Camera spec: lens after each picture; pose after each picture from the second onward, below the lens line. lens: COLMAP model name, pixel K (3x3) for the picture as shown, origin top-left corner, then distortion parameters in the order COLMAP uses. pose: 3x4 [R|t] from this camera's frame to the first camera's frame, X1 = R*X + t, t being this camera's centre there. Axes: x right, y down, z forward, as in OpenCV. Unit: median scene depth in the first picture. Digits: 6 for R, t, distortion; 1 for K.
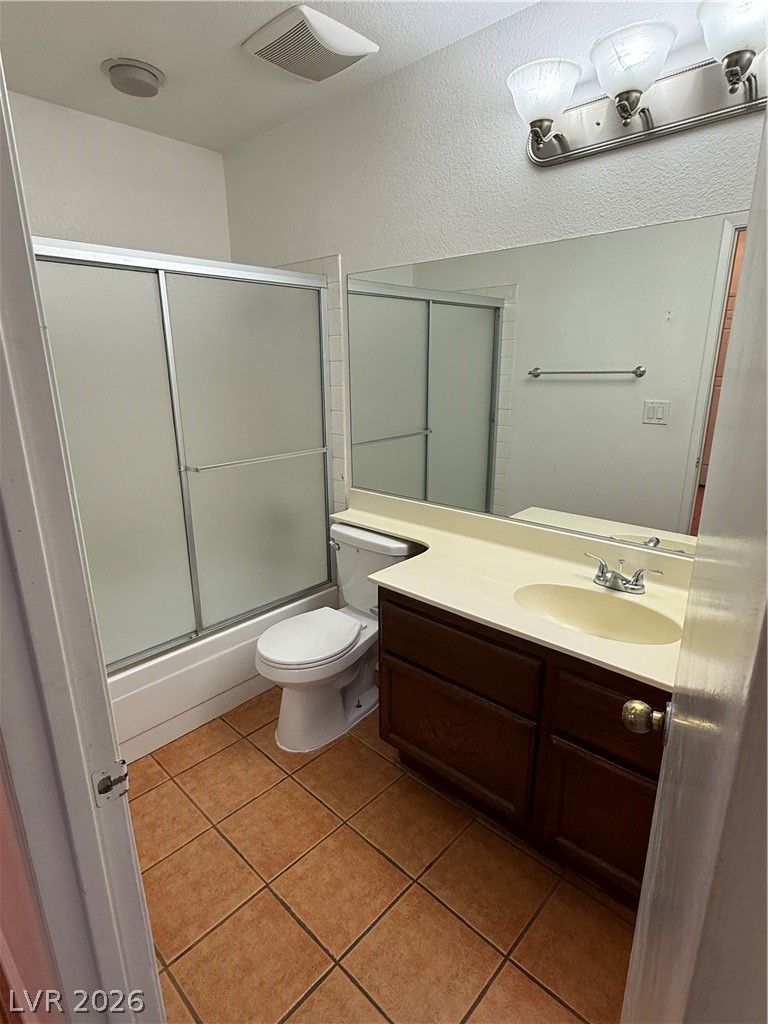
lens RADIAL K [[533.6, 0, 384.0], [0, 533.6, 512.0], [0, 0, 1]] dist [-0.000225, 0.001875]
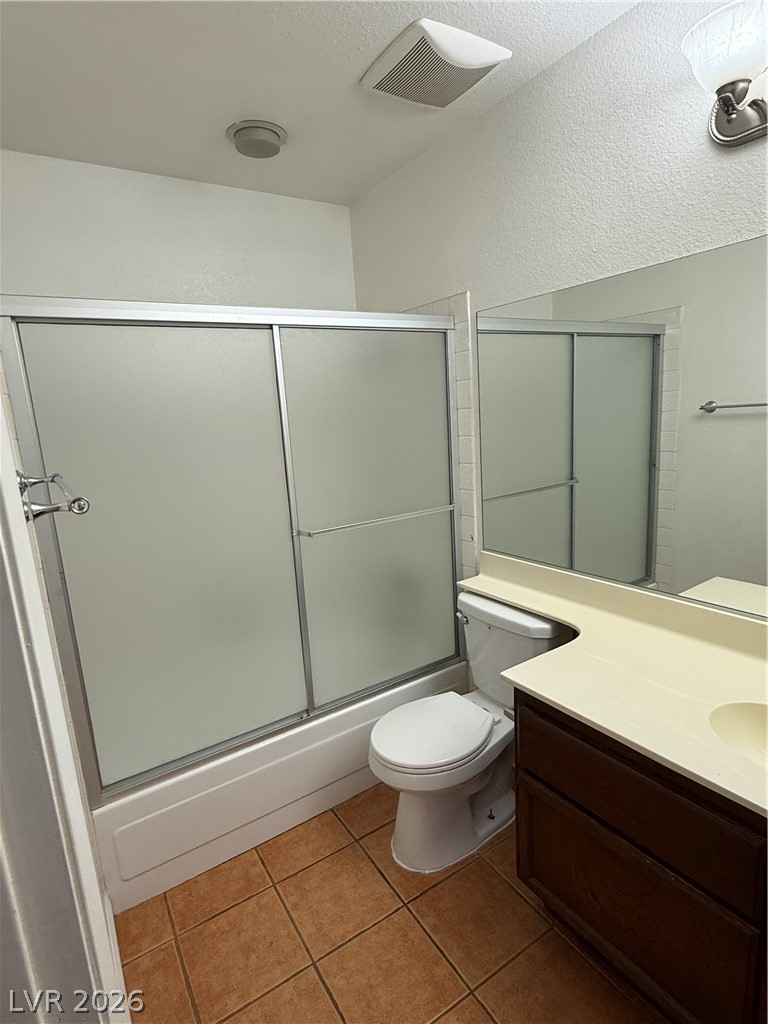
lens RADIAL K [[533.6, 0, 384.0], [0, 533.6, 512.0], [0, 0, 1]] dist [-0.000225, 0.001875]
pose [[0.968296, -0.005889, -0.249737, 0.001270], [-0.013351, 0.997073, -0.075278, -0.045084], [0.249450, 0.076226, 0.965383, 0.131359]]
